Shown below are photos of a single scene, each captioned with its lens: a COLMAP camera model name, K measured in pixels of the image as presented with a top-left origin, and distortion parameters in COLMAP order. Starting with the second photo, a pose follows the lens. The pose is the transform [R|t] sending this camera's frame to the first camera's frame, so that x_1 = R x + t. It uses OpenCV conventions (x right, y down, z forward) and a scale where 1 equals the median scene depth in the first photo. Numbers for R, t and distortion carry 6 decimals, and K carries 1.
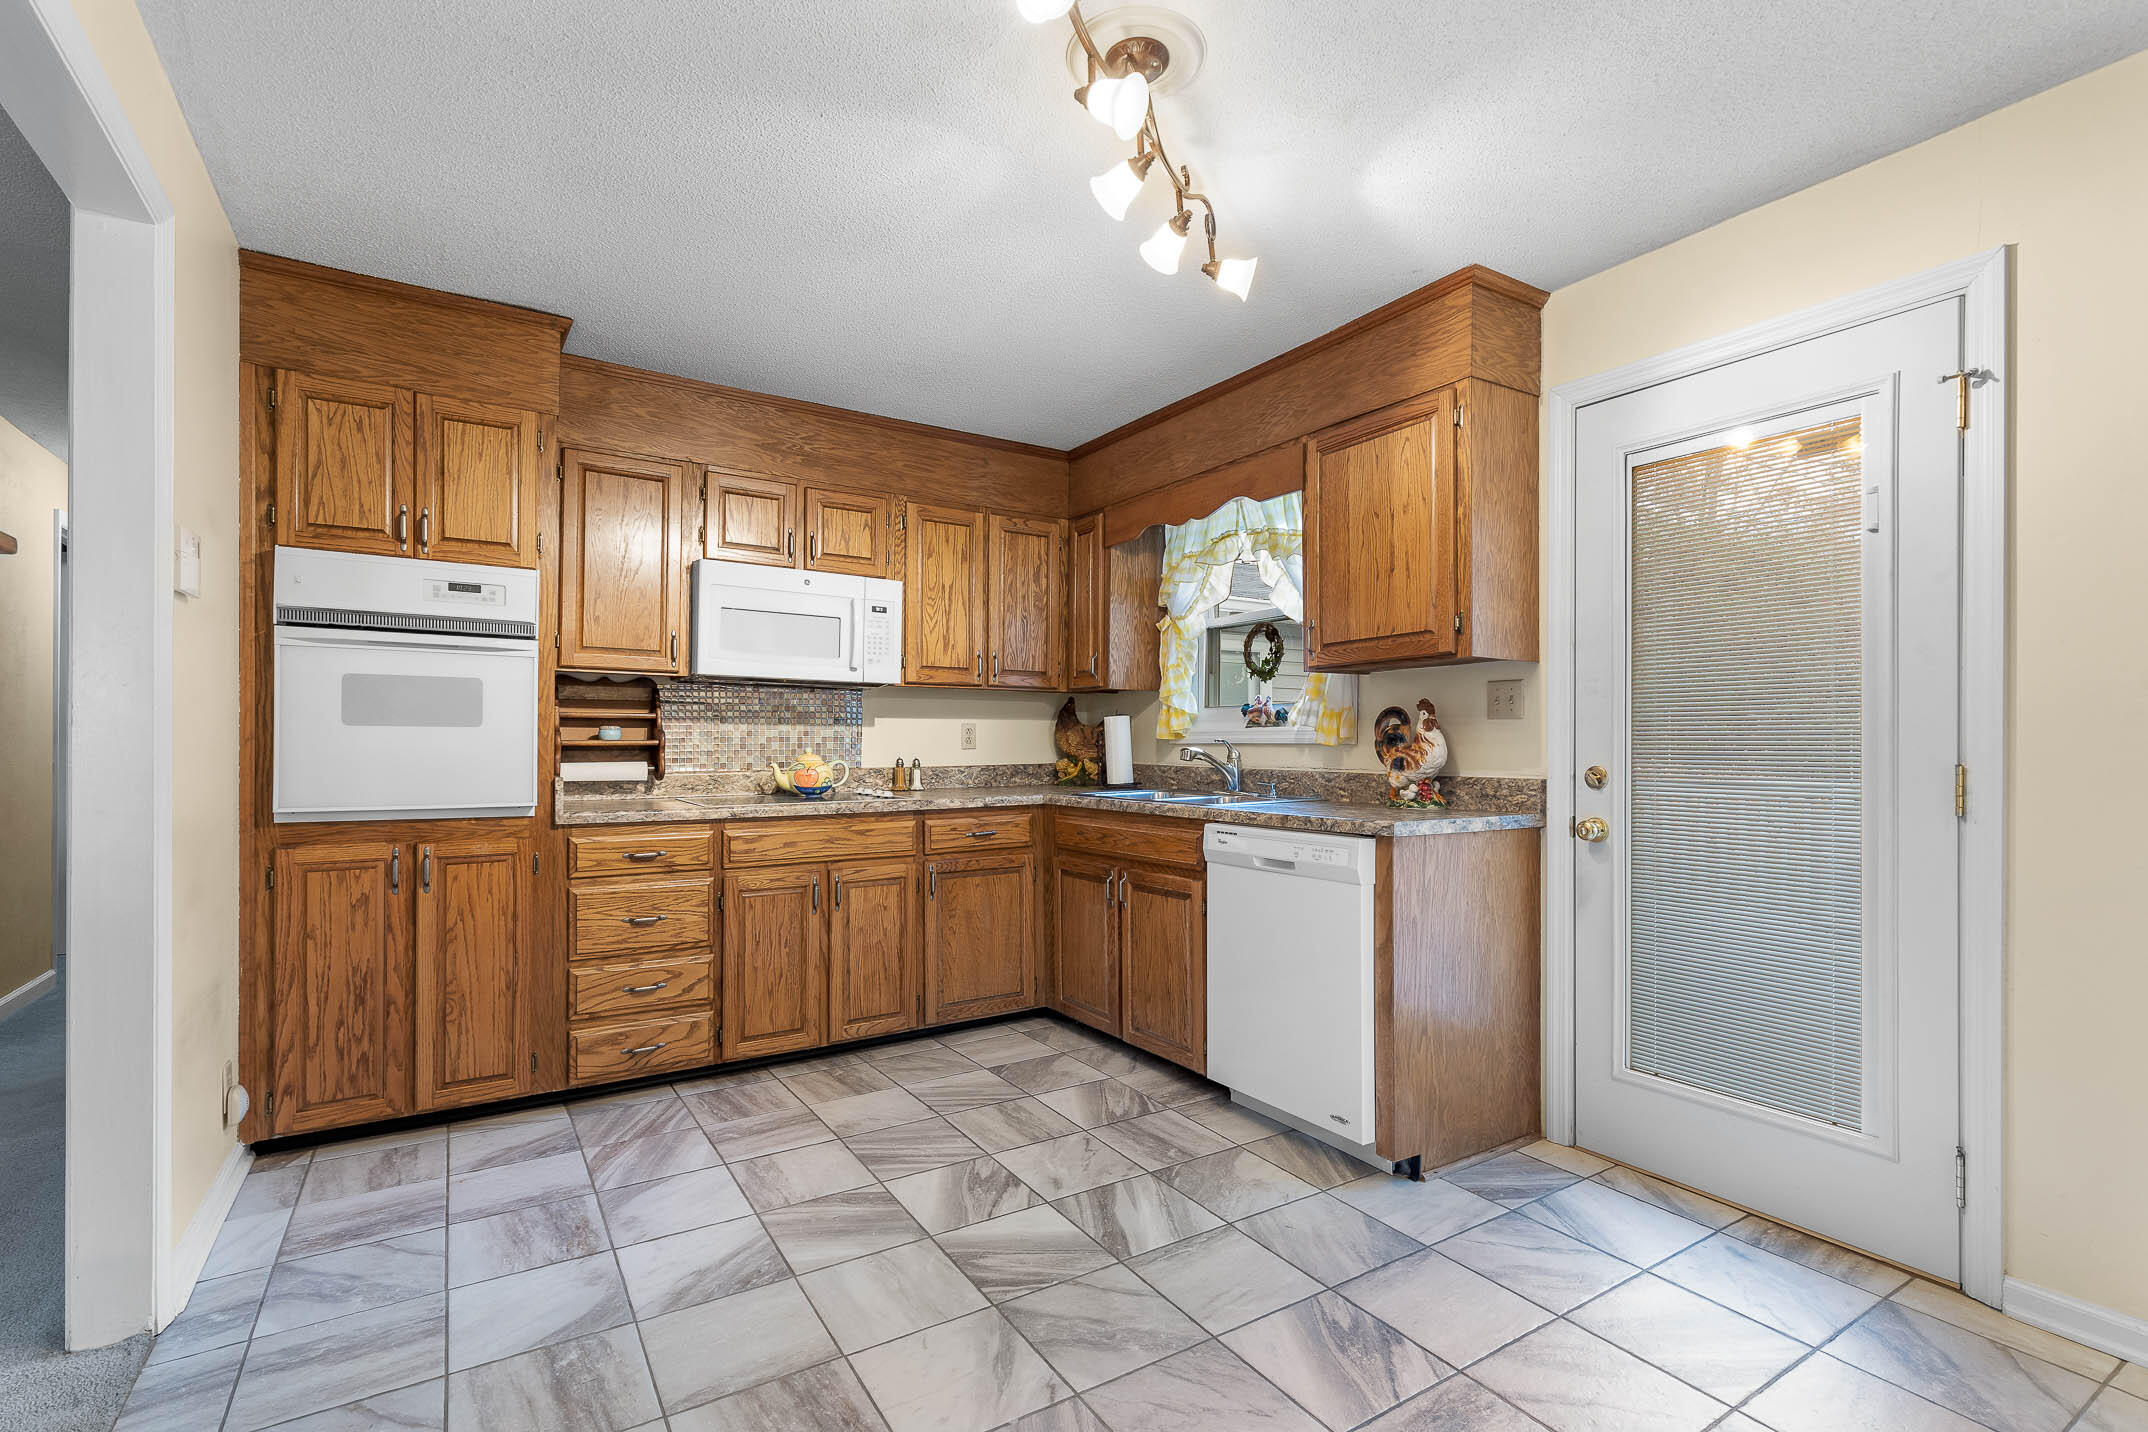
lens RADIAL K [[981.0, 0, 1074.6], [0, 981.0, 739.5], [0, 0, 1]] dist [0.027395, -0.000076]
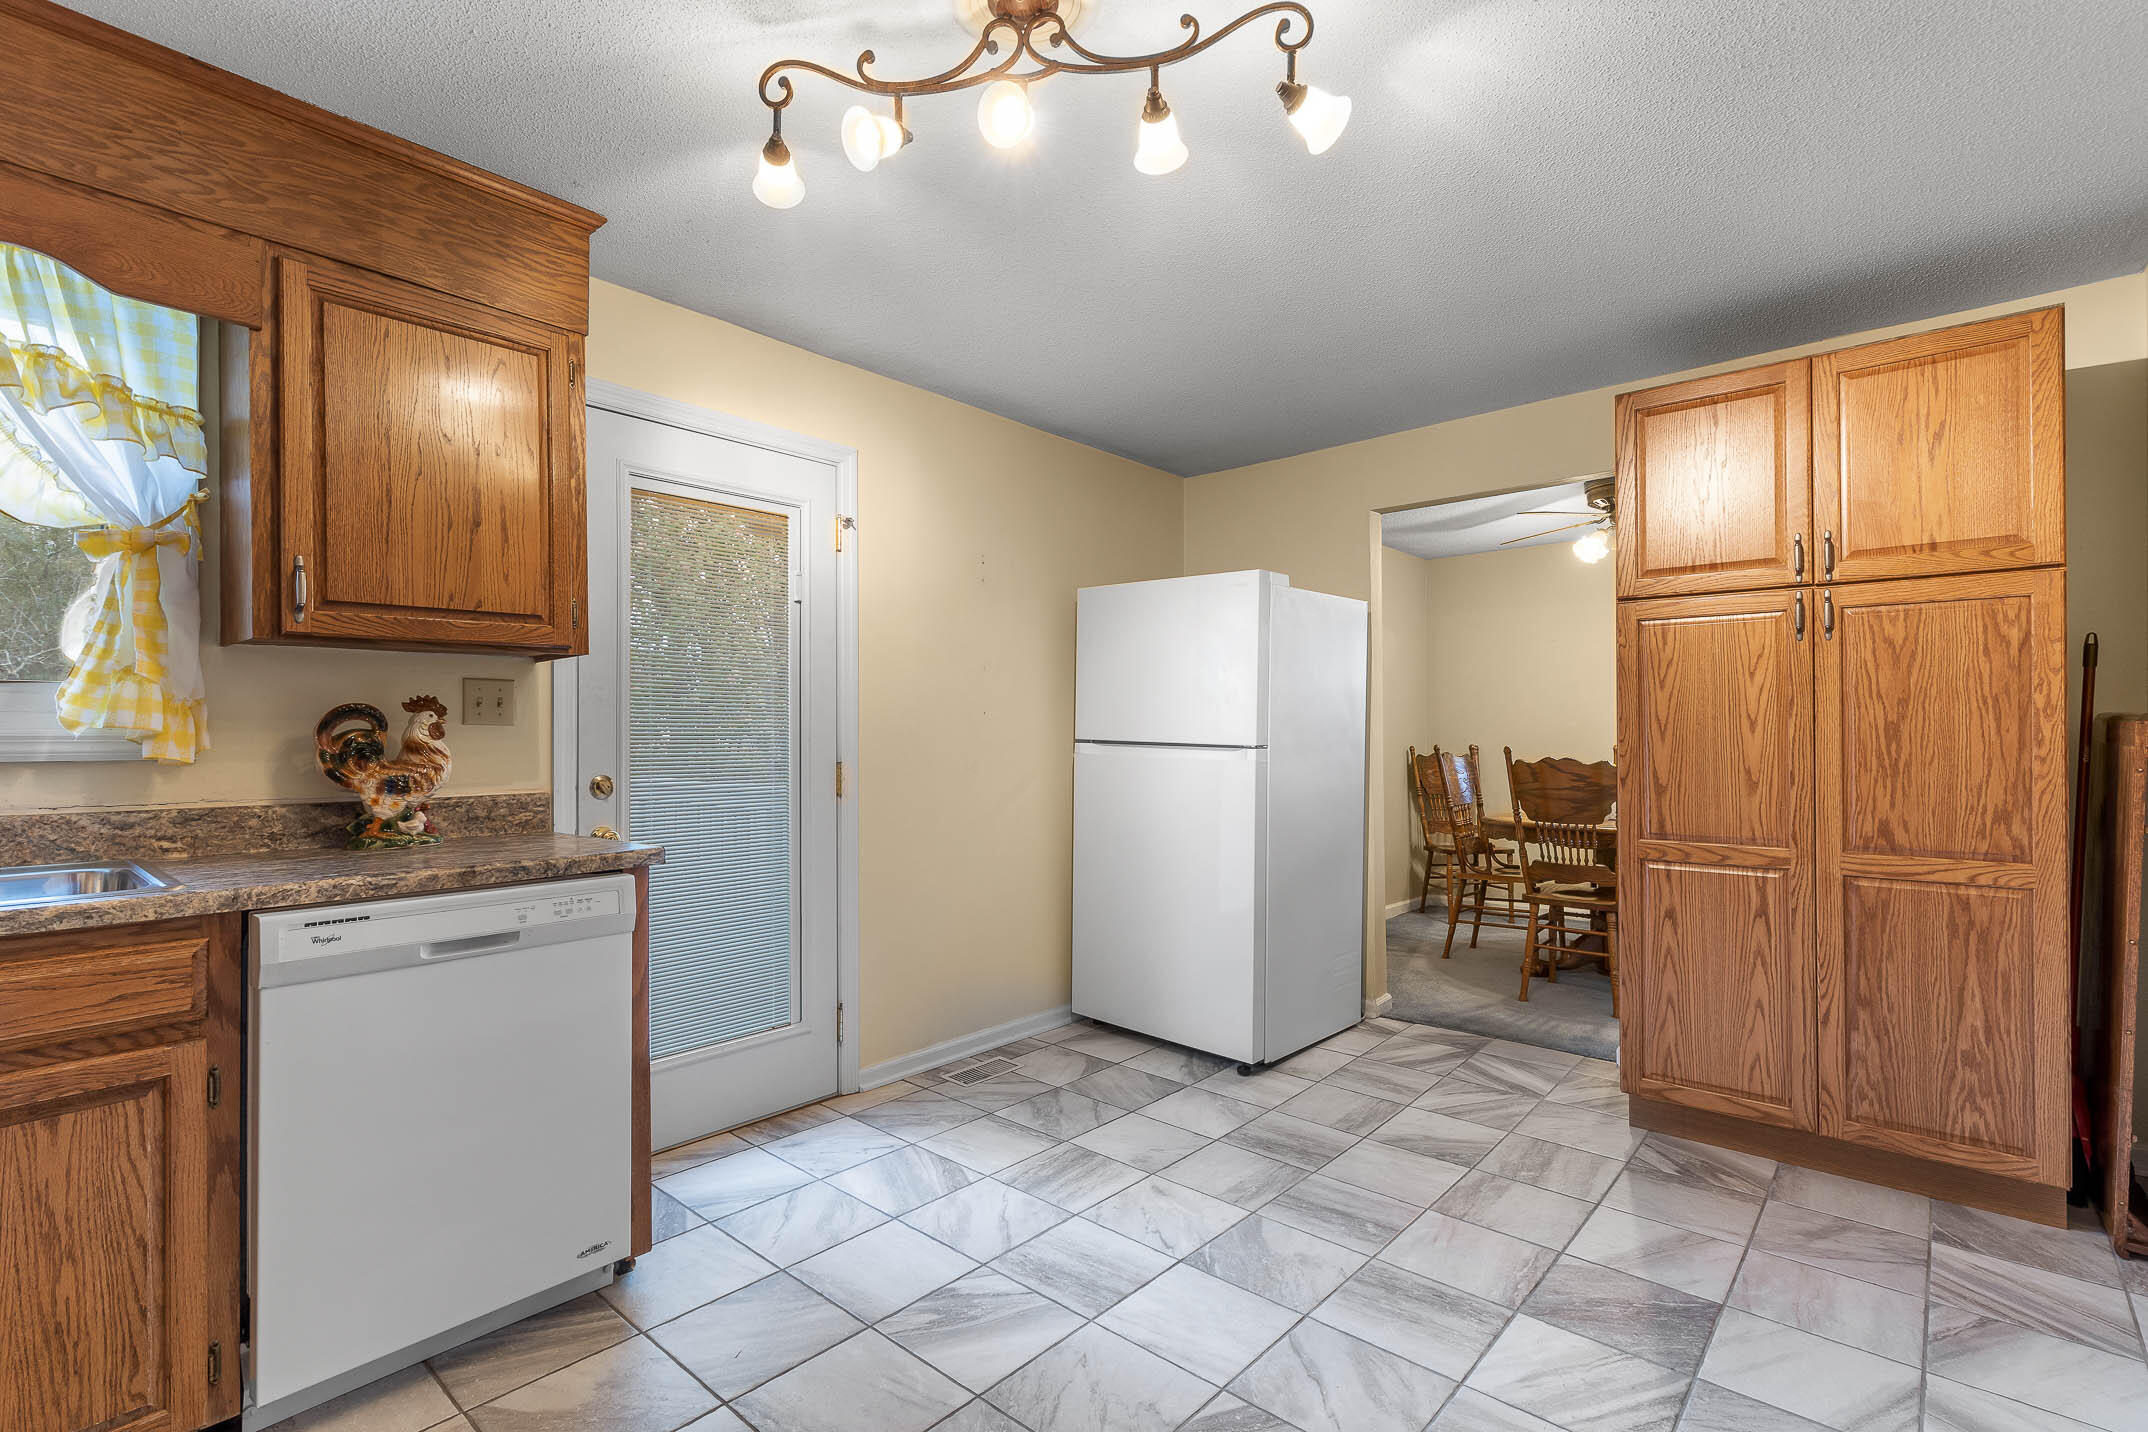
lens RADIAL K [[994.7, 0, 1067.6], [0, 994.7, 724.5], [0, 0, 1]] dist [0.005375, 0.000224]
pose [[-0.268783, 0.013457, 0.963107, -0.475332], [0.002569, 0.999909, -0.013254, -0.007959], [-0.963197, -0.001088, -0.268793, 0.702716]]
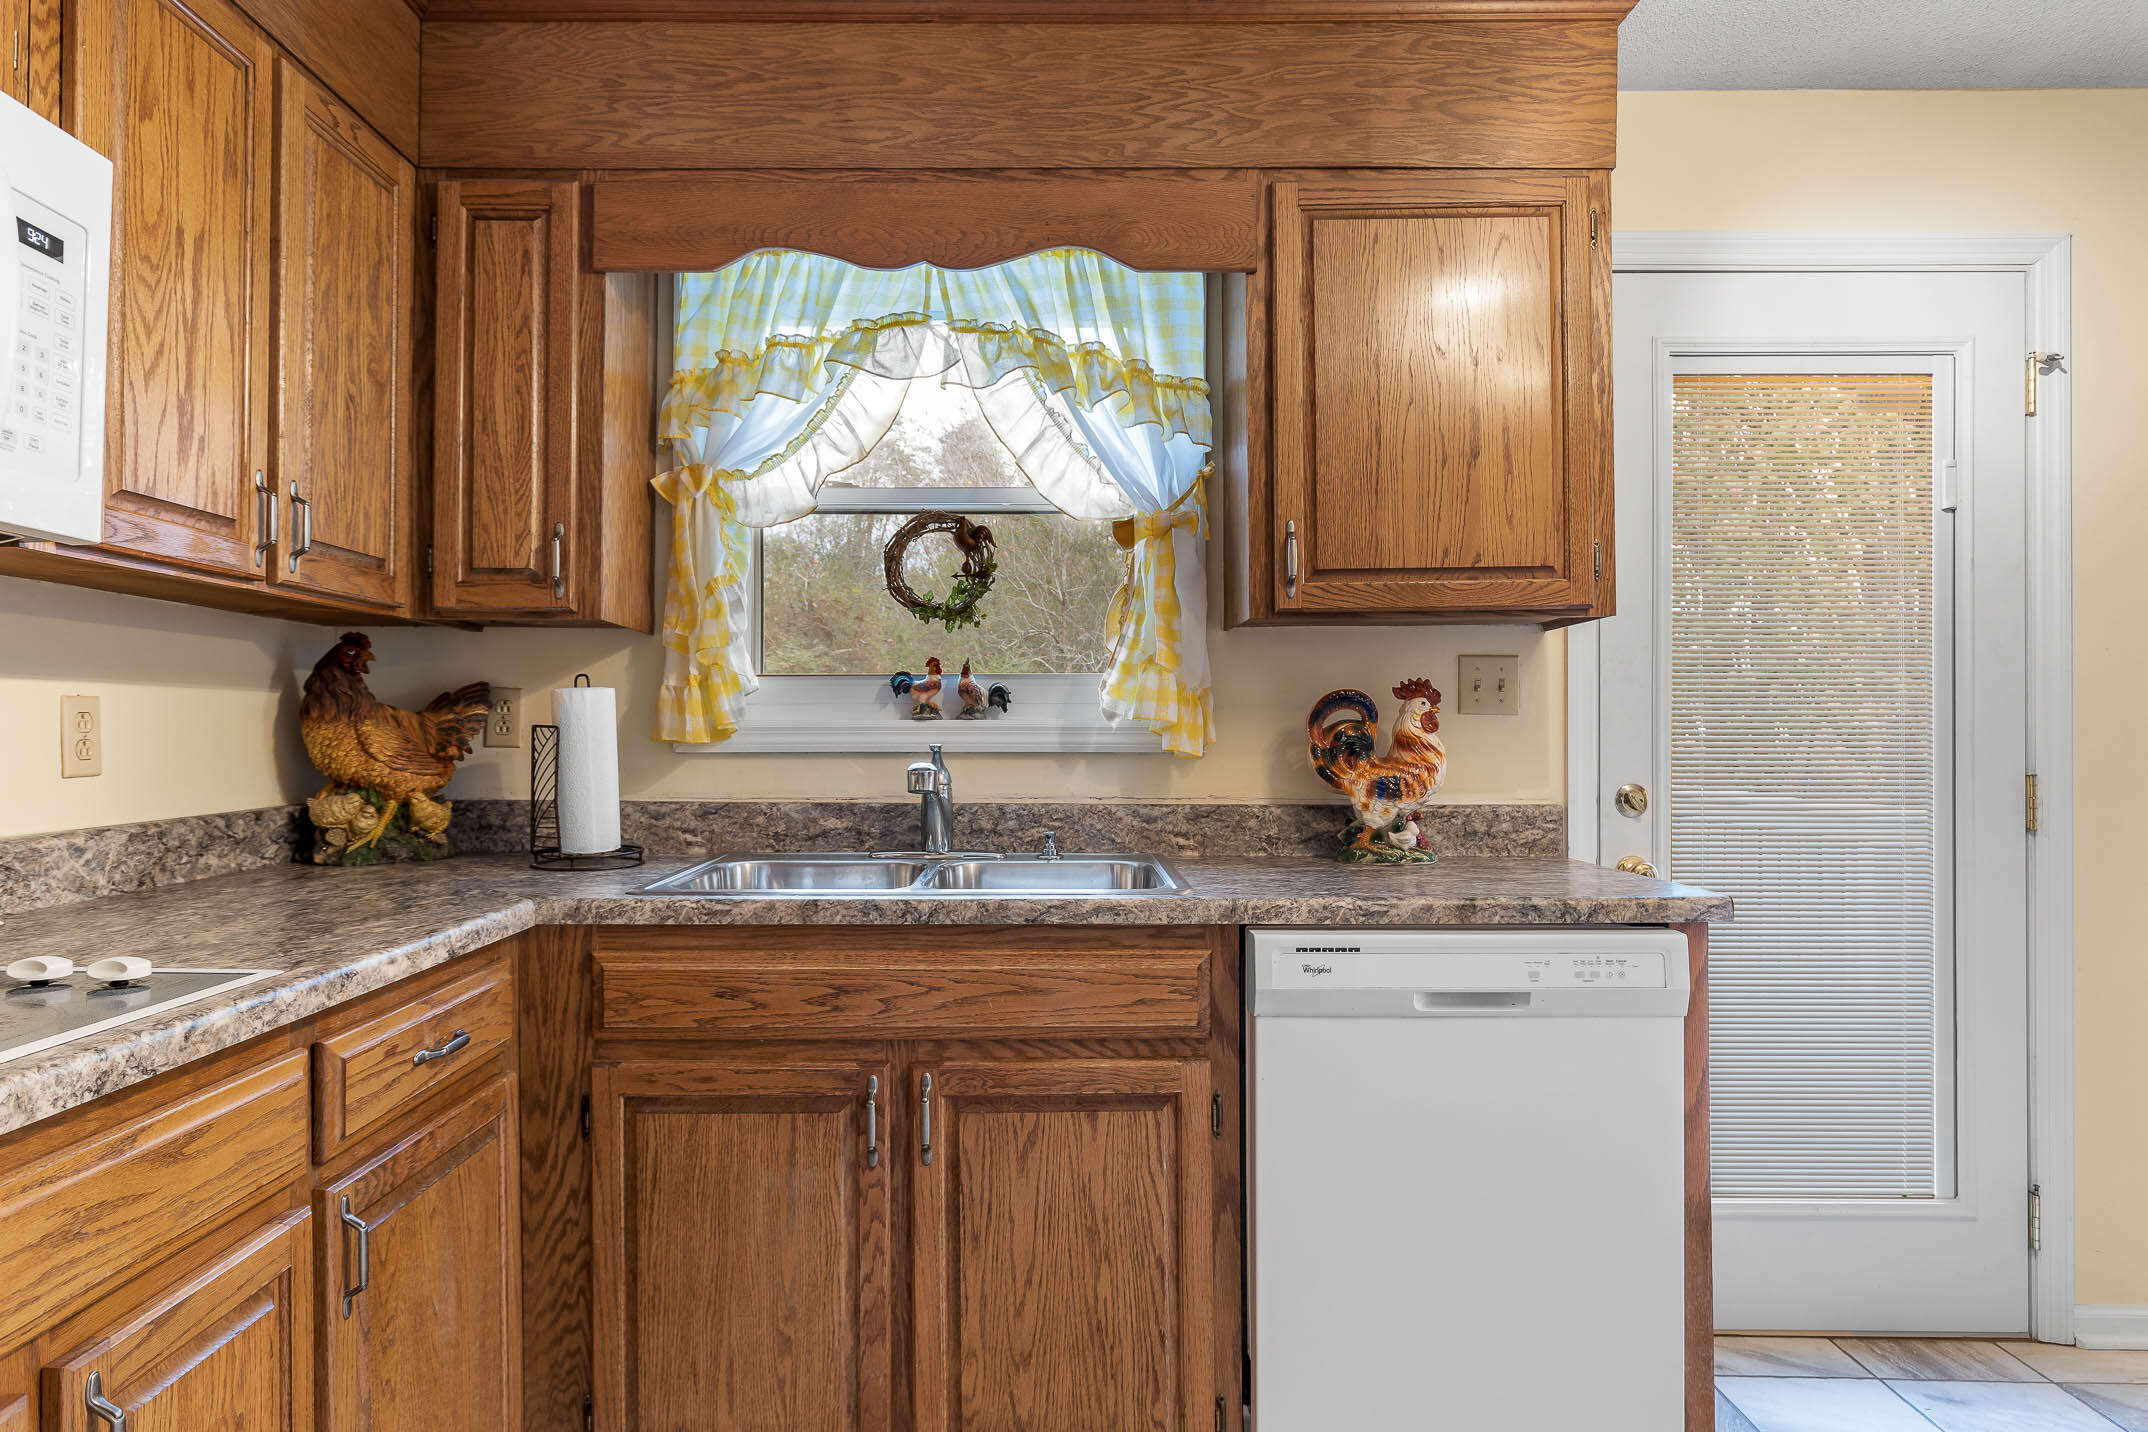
lens RADIAL K [[1280.2, 0, 1049.8], [0, 1280.2, 725.5], [0, 0, 1]] dist [0.007759, -0.000247]
pose [[0.545814, 0.005021, 0.837891, -0.403199], [-0.002952, 0.999987, -0.004069, -0.008404], [-0.837901, -0.000253, 0.545822, 0.726785]]
